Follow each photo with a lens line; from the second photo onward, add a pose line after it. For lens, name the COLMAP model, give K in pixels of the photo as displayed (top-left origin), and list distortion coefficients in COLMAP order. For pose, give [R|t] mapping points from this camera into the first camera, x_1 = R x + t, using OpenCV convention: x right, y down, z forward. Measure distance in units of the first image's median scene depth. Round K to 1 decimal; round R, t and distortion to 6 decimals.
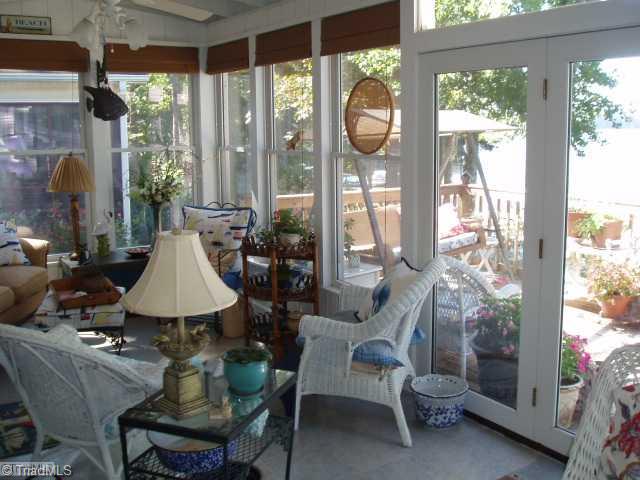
lens RADIAL K [[731.9, 0, 320.0], [0, 731.9, 240.0], [0, 0, 1]] dist [-0.090561, 0.013372]
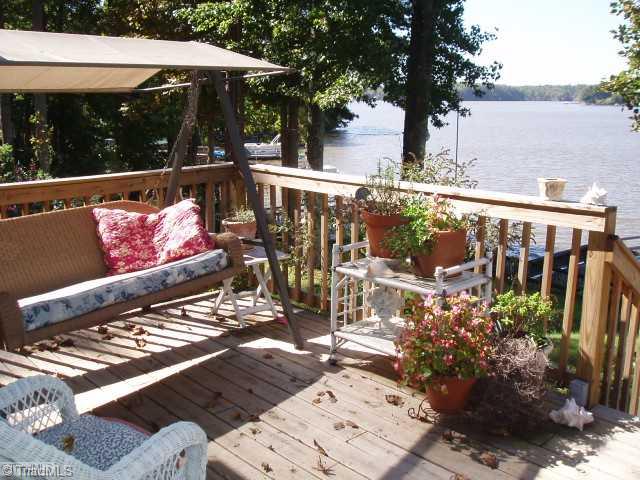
lens RADIAL K [[731.9, 0, 320.0], [0, 731.9, 240.0], [0, 0, 1]] dist [-0.090561, 0.013372]
pose [[0.986057, -0.025261, 0.164480, 0.190260], [0.019358, 0.999113, 0.037392, -0.037915], [-0.165279, -0.033687, 0.985671, 0.404647]]
